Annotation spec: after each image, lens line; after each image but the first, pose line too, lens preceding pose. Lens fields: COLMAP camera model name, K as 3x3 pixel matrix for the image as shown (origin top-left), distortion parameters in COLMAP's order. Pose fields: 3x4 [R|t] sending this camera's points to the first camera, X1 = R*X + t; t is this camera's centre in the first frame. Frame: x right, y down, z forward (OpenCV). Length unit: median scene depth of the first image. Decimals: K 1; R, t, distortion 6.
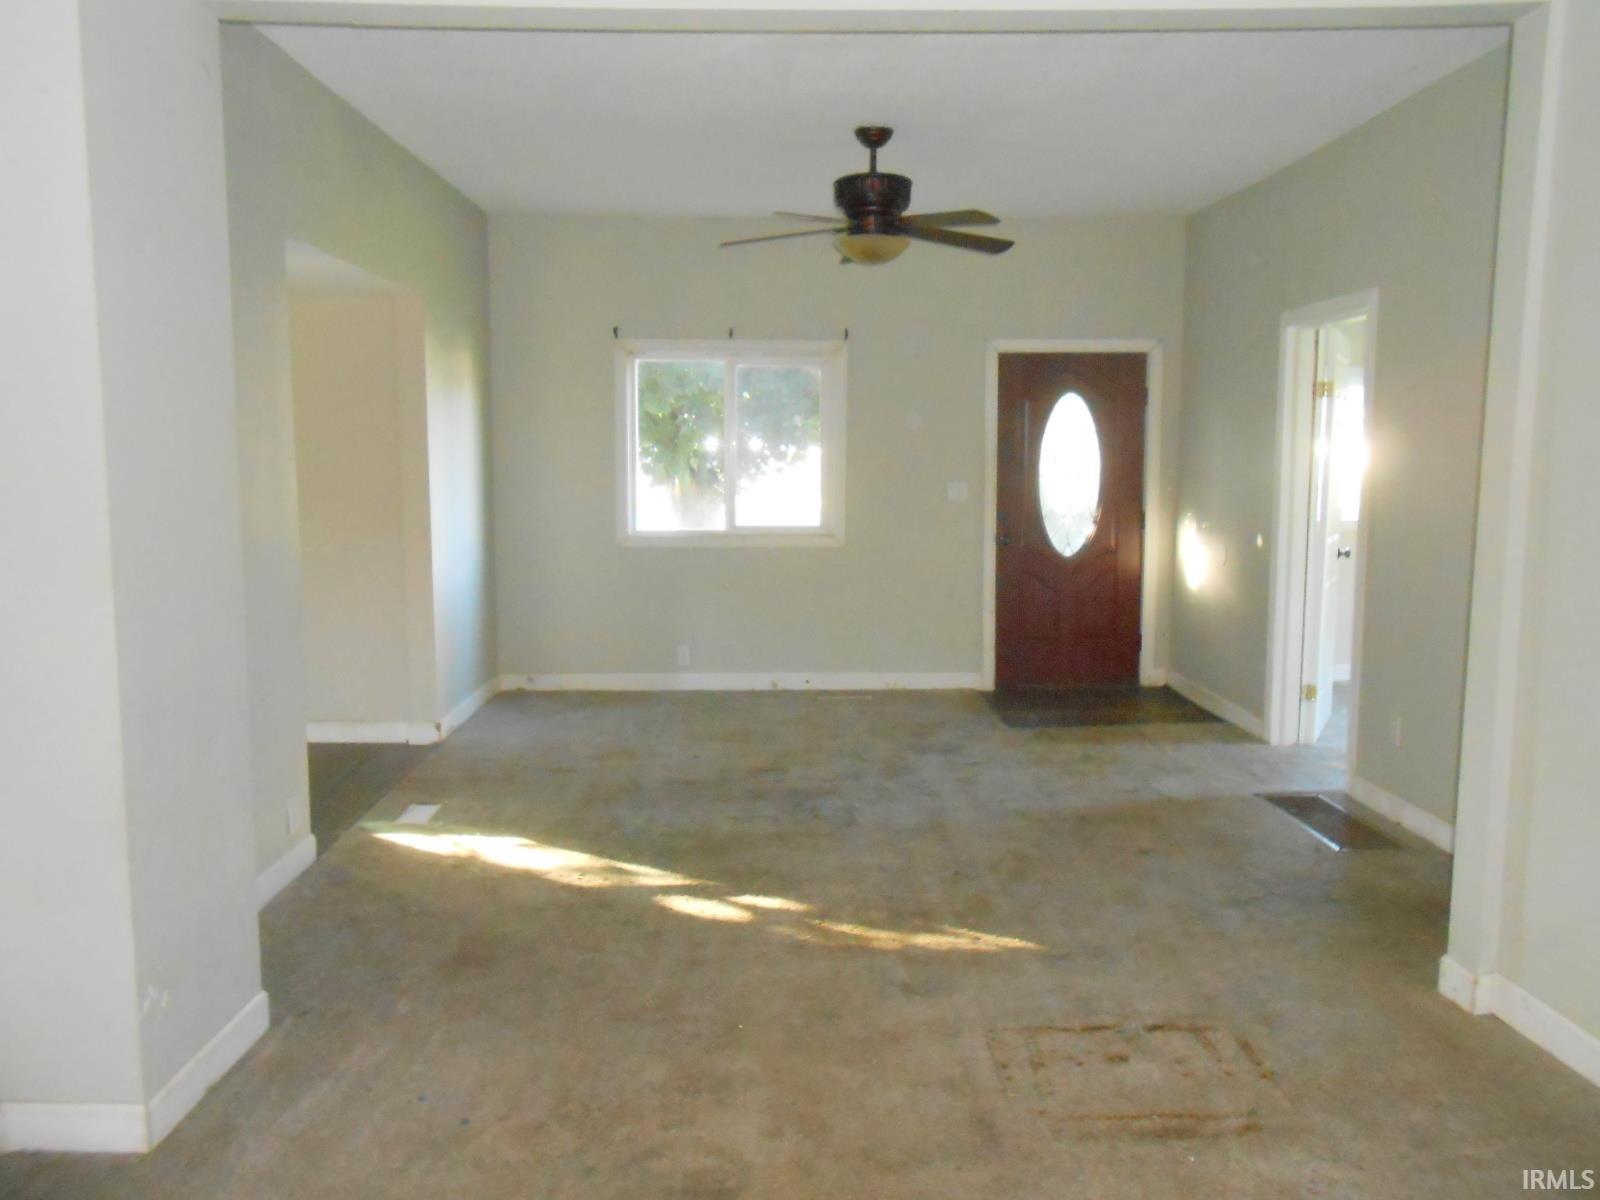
lens RADIAL K [[1222.7, 0, 797.2], [0, 1222.7, 588.5], [0, 0, 1]] dist [-0.001689, -0.000373]
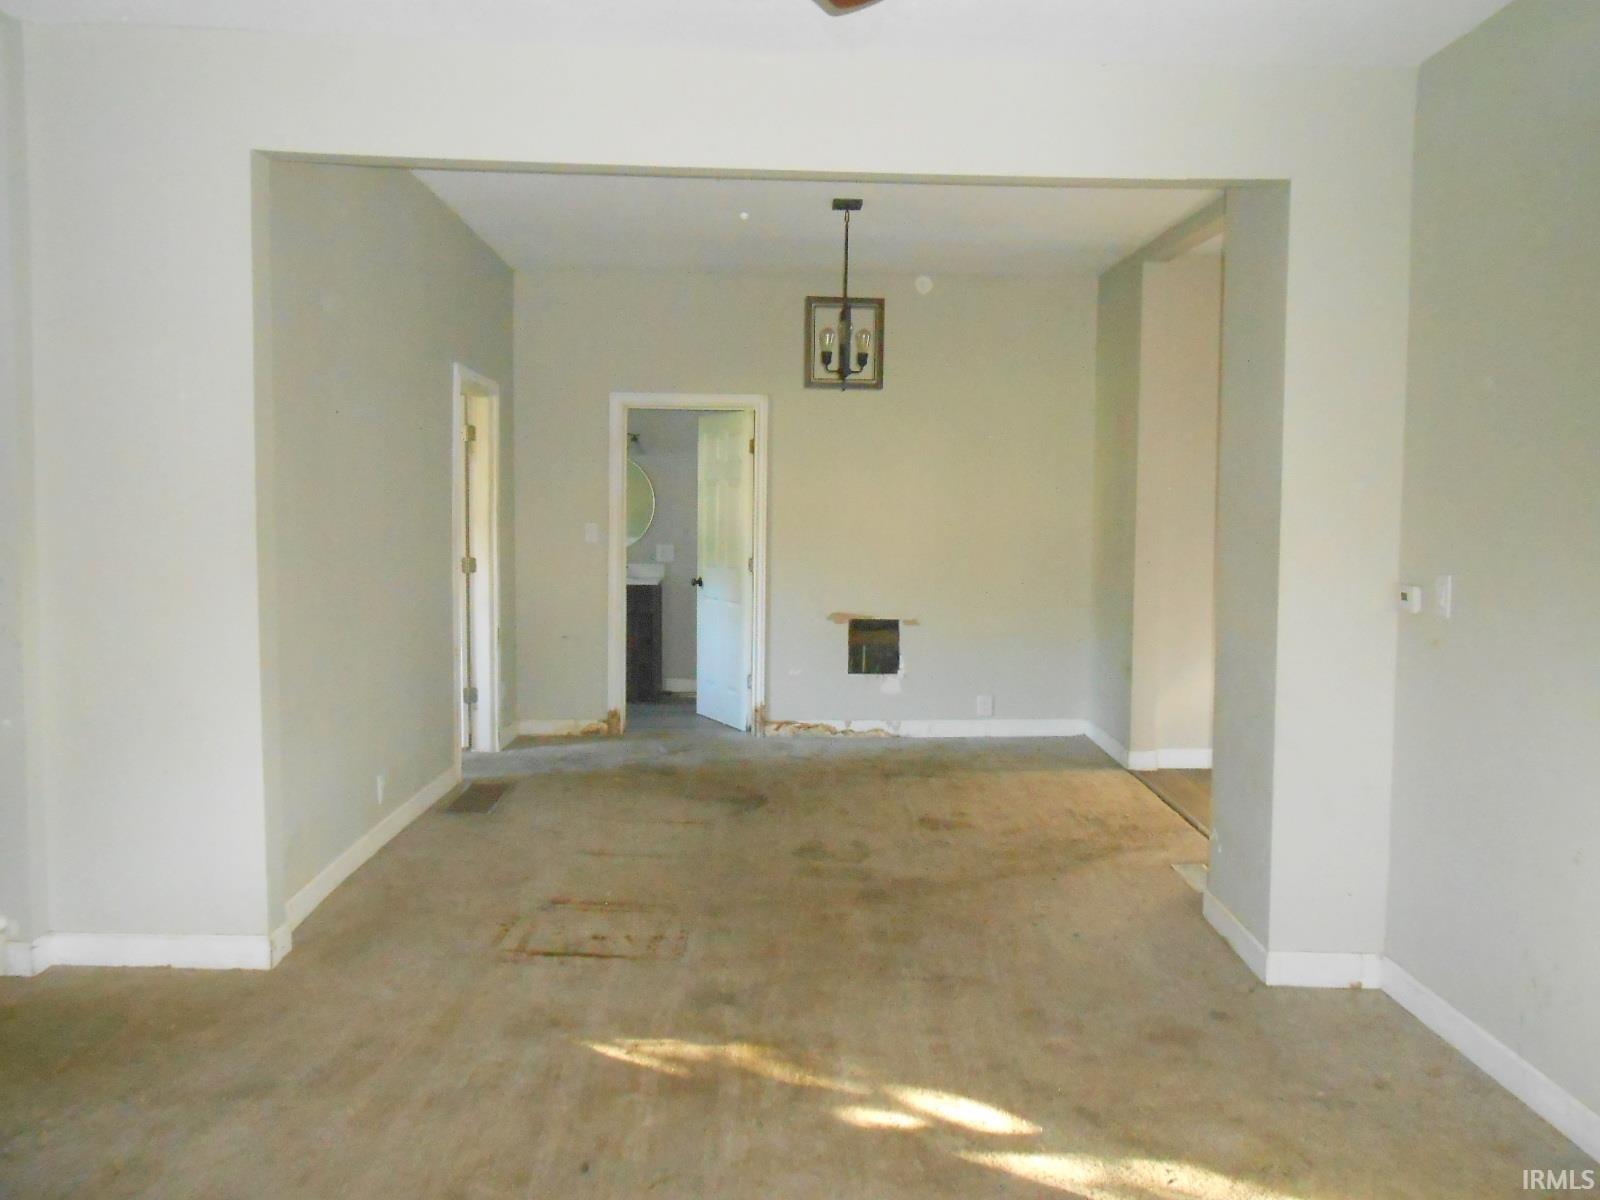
lens RADIAL K [[1222.7, 0, 797.2], [0, 1222.7, 588.5], [0, 0, 1]] dist [-0.001689, -0.000373]
pose [[-0.999813, -0.014288, 0.012999, 0.019443], [-0.011572, 0.981870, 0.189202, -0.221930], [-0.015466, 0.189017, -0.981852, 1.867239]]
